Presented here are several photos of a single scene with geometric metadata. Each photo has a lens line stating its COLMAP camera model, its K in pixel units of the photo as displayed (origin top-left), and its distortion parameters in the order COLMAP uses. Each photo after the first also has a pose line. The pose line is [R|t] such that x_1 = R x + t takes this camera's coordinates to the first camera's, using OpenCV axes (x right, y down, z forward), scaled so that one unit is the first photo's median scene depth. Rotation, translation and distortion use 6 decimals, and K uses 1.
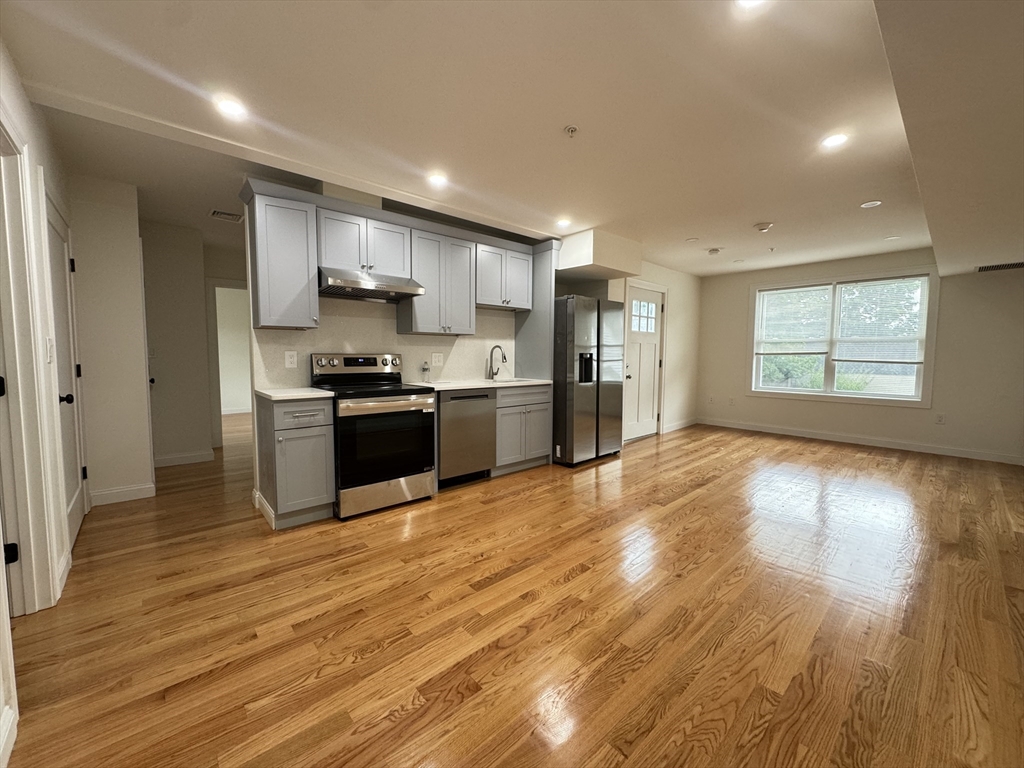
lens RADIAL K [[409.3, 0, 509.7], [0, 409.3, 384.6], [0, 0, 1]] dist [-0.005432, 0.001276]
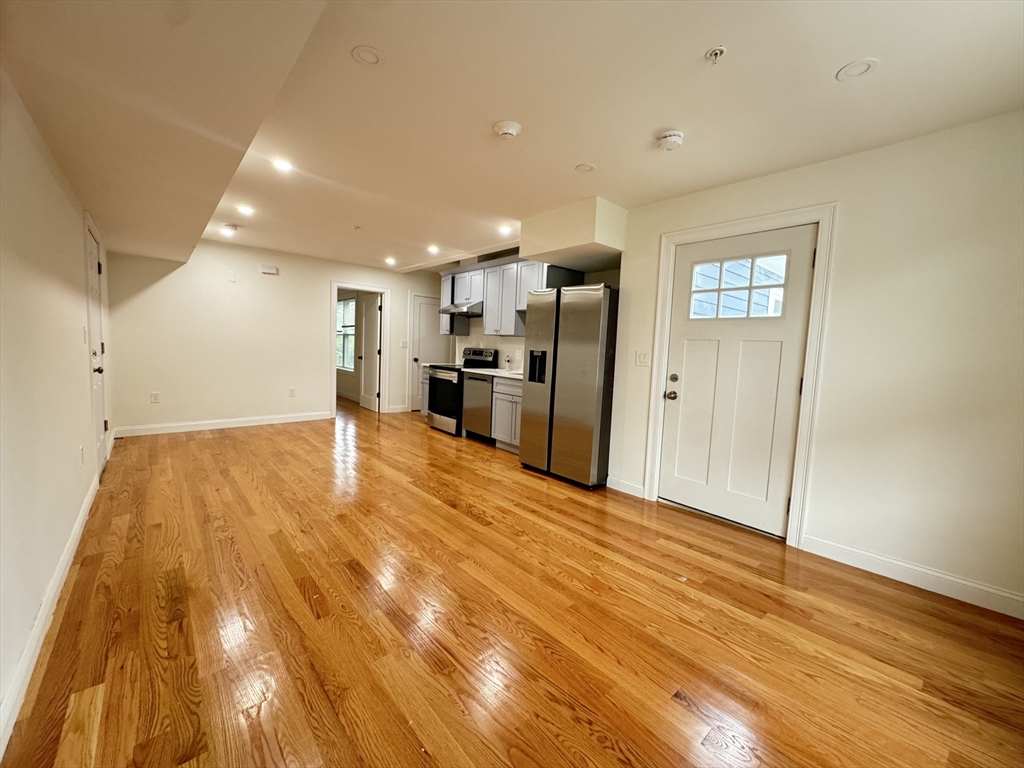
lens RADIAL K [[409.3, 0, 508.5], [0, 409.3, 380.0], [0, 0, 1]] dist [-0.005432, 0.001276]
pose [[-0.018456, 0.071291, -0.997285, 1.265875], [-0.122898, 0.989729, 0.073025, -0.079682], [0.992248, 0.123912, -0.009505, 1.080472]]
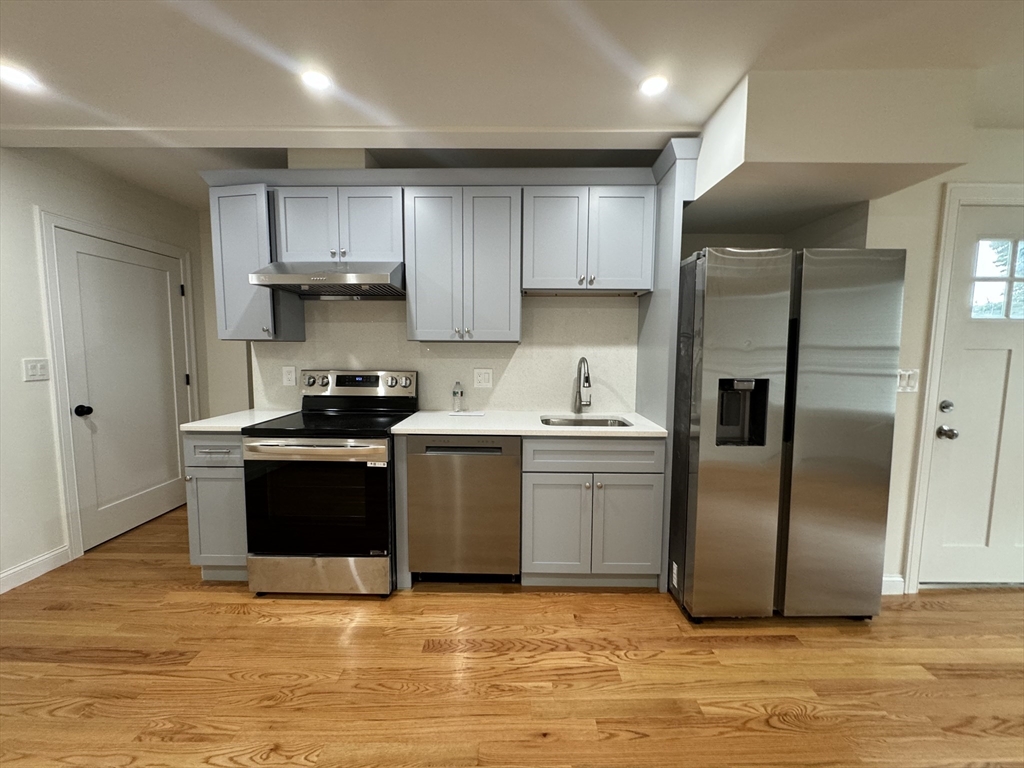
lens RADIAL K [[409.3, 0, 513.2], [0, 409.3, 382.5], [0, 0, 1]] dist [-0.005432, 0.001276]
pose [[0.743696, 0.056561, -0.666120, 0.334378], [-0.051094, 0.998309, 0.027723, -0.082746], [0.666562, 0.013417, 0.745329, 0.584323]]
